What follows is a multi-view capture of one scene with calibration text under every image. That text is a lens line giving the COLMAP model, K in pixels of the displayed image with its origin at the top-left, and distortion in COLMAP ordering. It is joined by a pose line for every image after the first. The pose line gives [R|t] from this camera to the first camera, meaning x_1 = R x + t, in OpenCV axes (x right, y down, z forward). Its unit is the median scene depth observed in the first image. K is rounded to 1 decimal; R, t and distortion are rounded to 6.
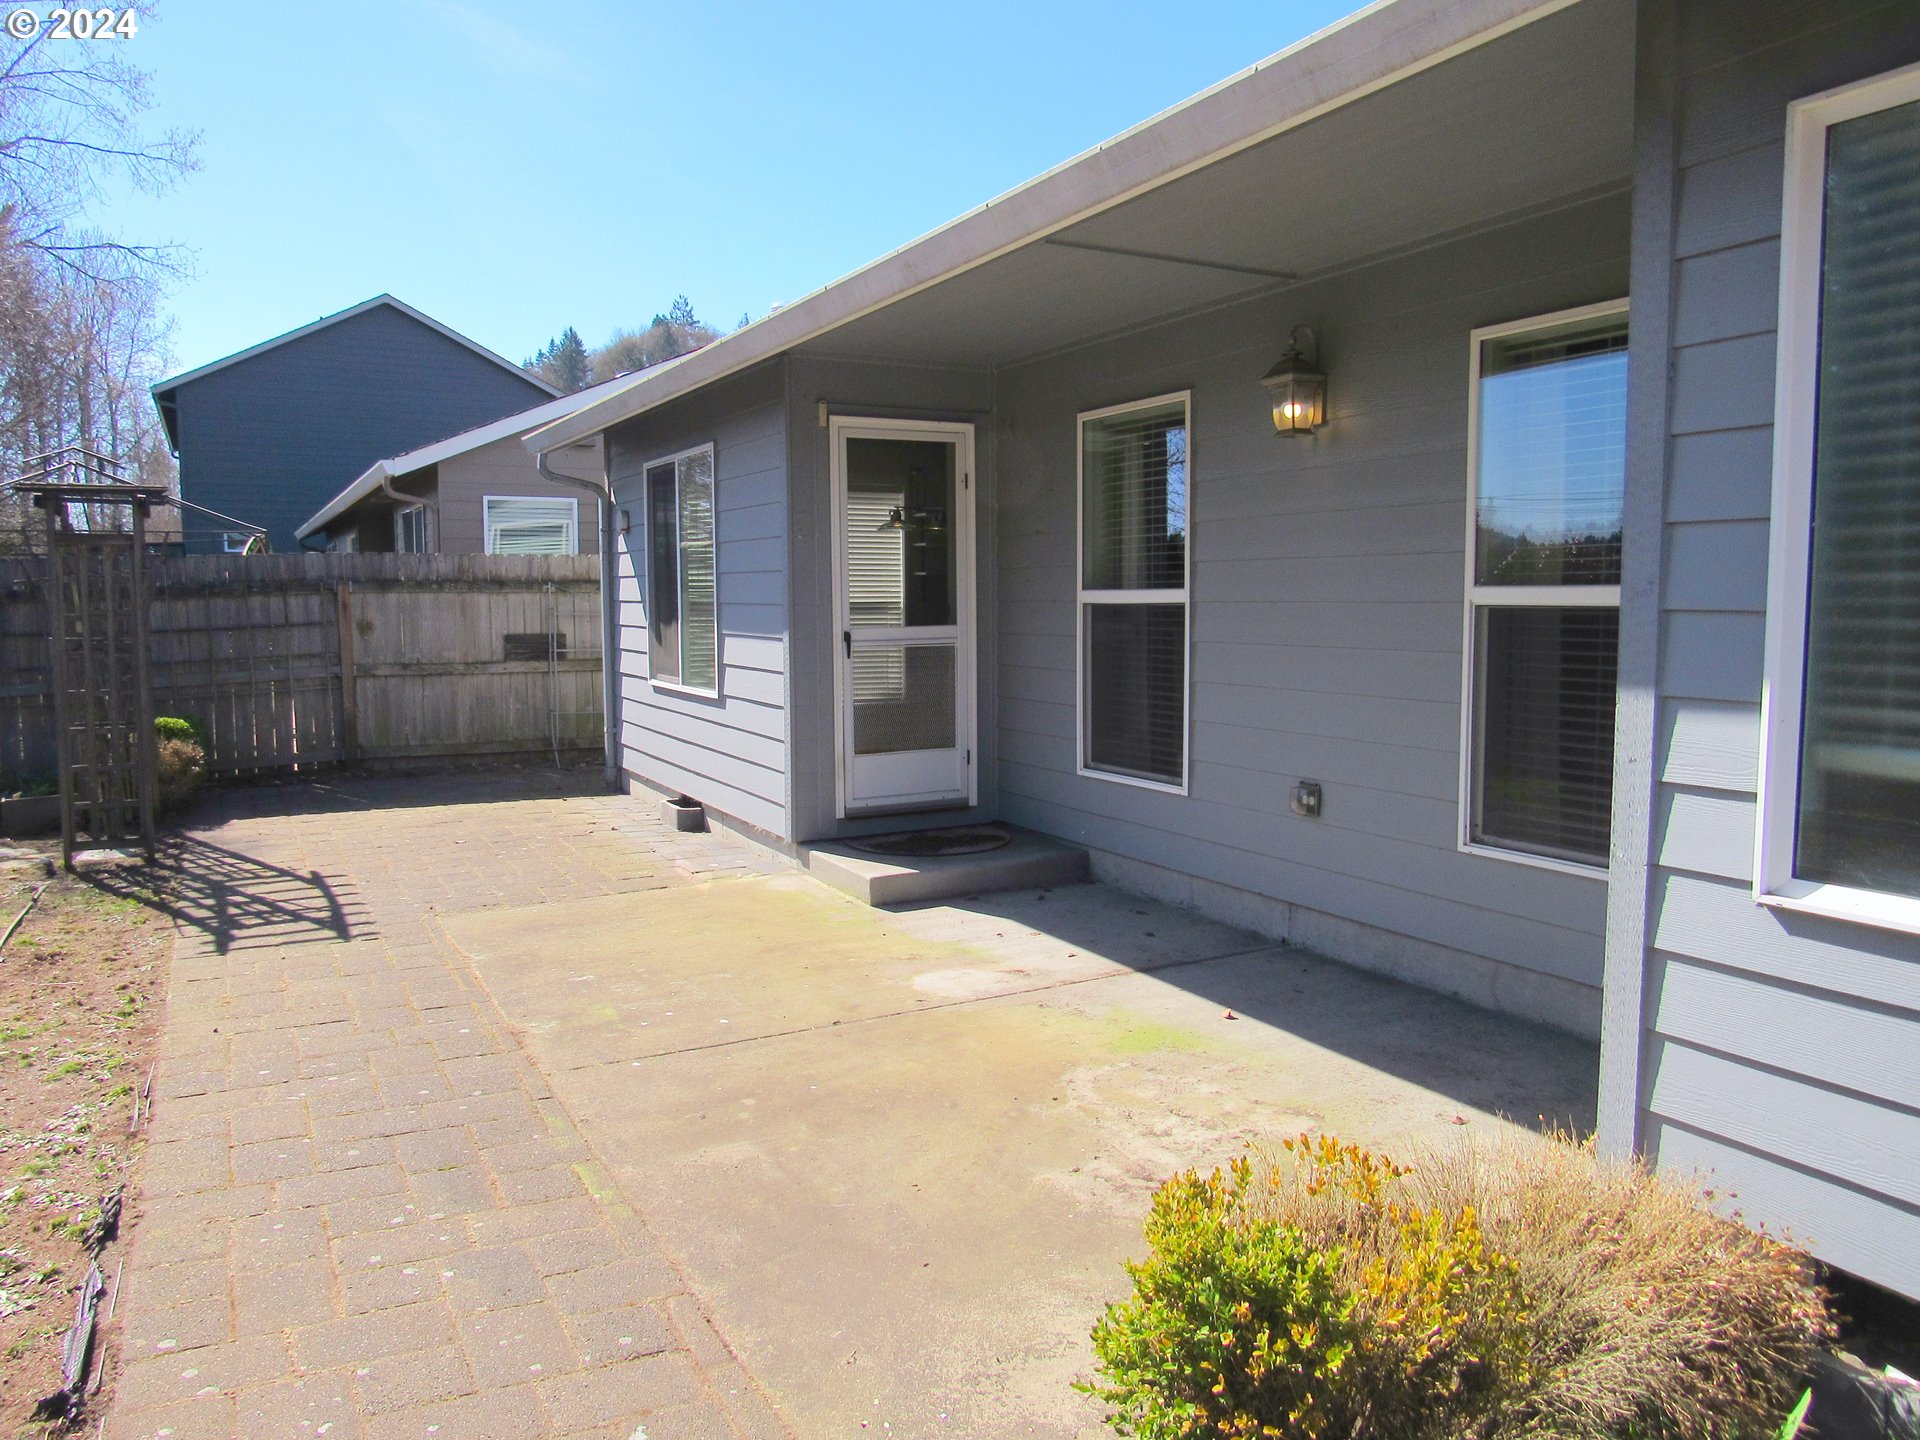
lens RADIAL K [[1351.6, 0, 960.0], [0, 1351.6, 720.0], [0, 0, 1]] dist [-0.036290, 0.000054]
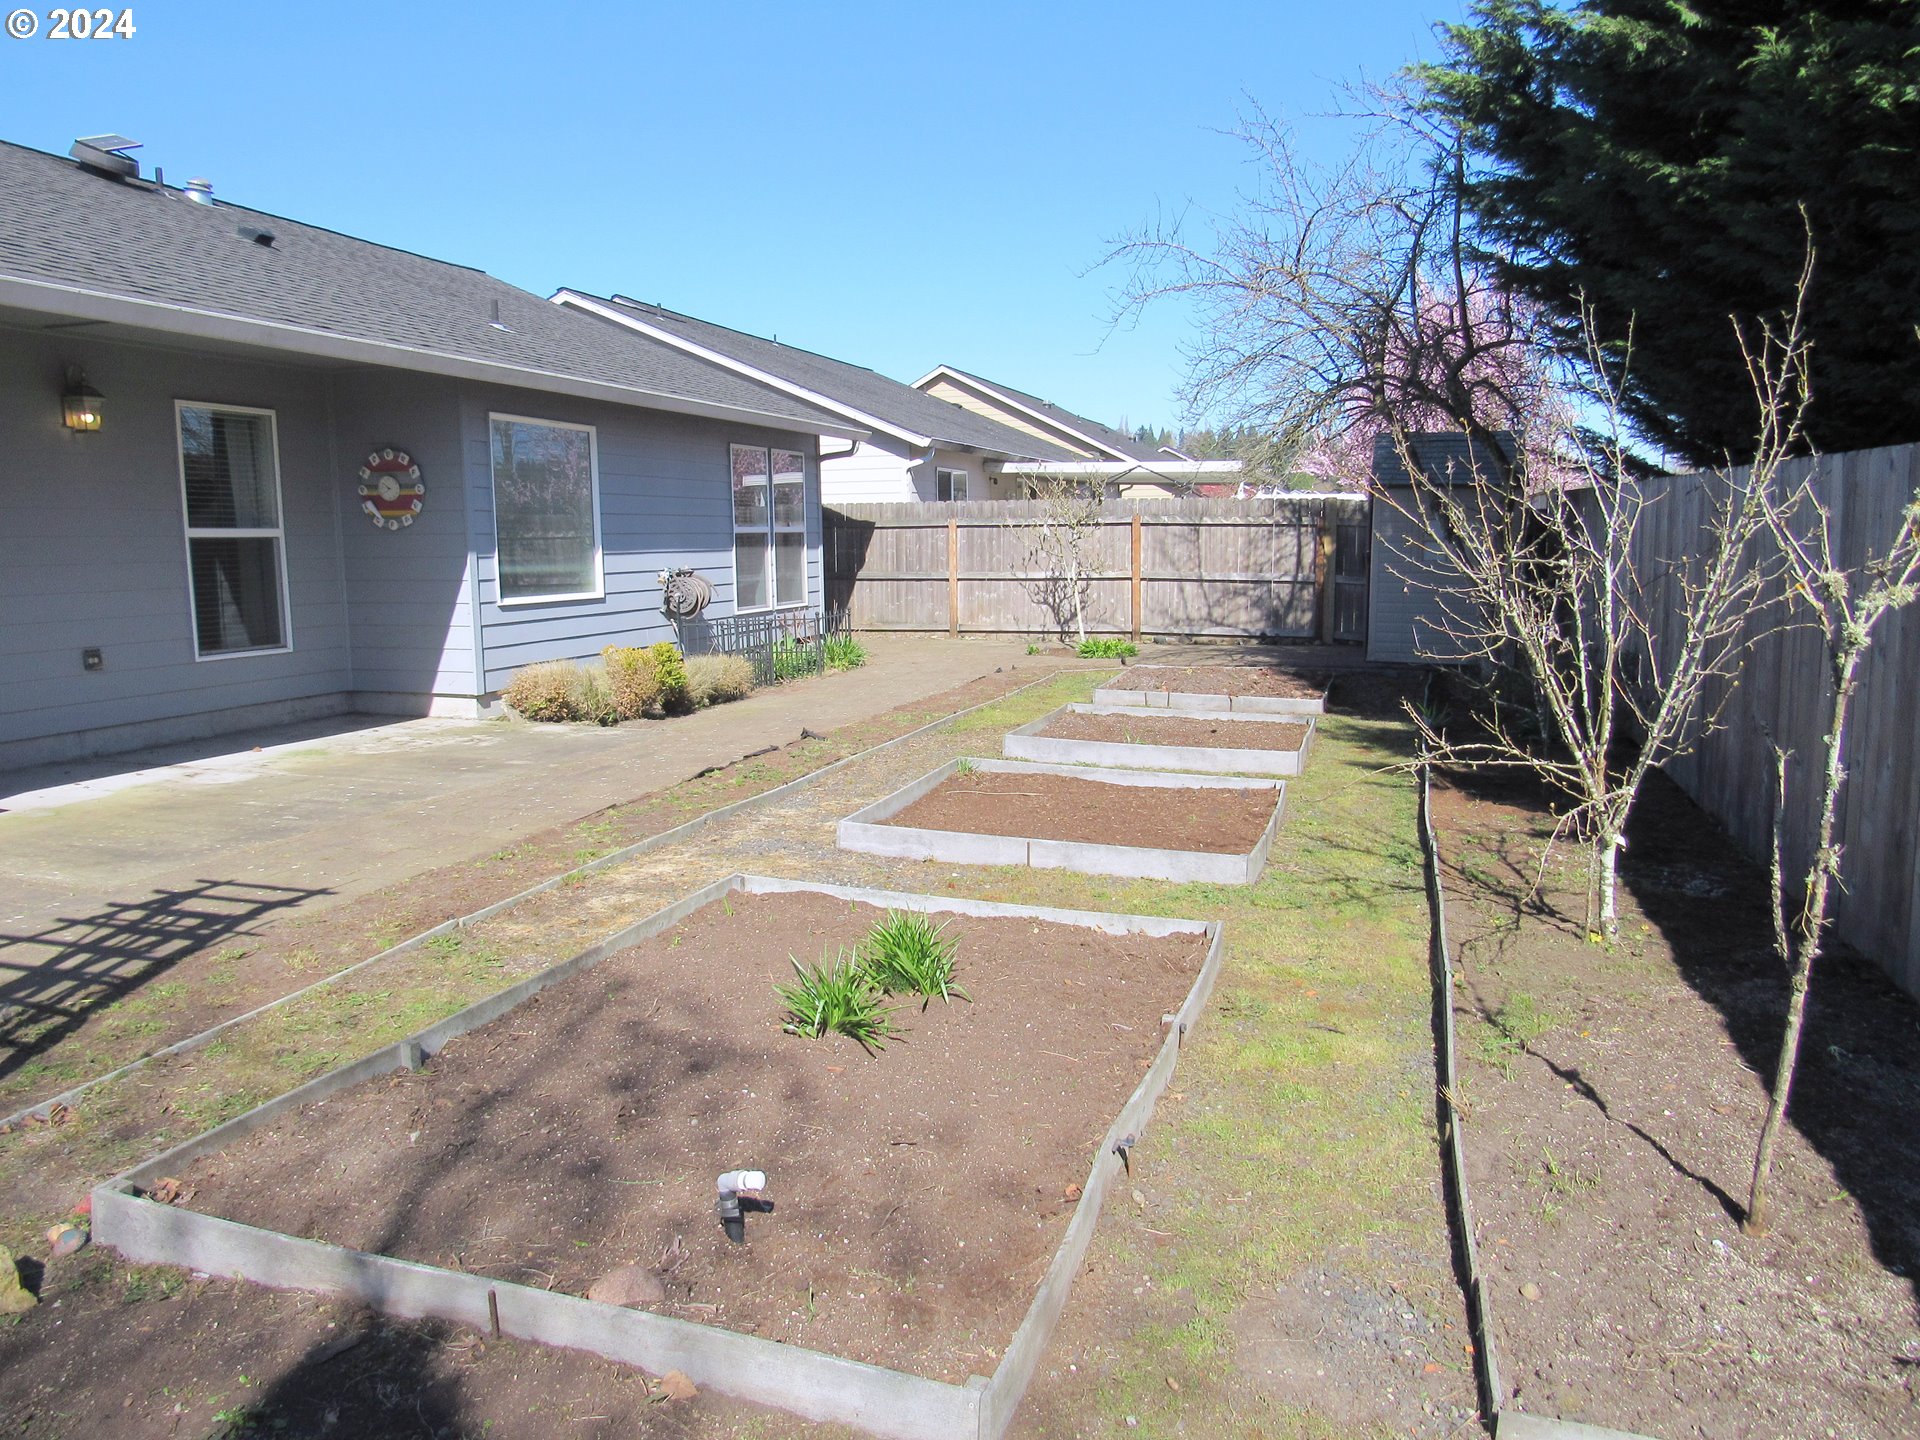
lens RADIAL K [[1351.6, 0, 960.0], [0, 1351.6, 720.0], [0, 0, 1]] dist [-0.036290, 0.000054]
pose [[-0.686004, -0.090765, 0.721915, -1.858298], [0.073230, 0.978538, 0.192617, -0.116482], [-0.723904, 0.185002, -0.664634, 1.523426]]
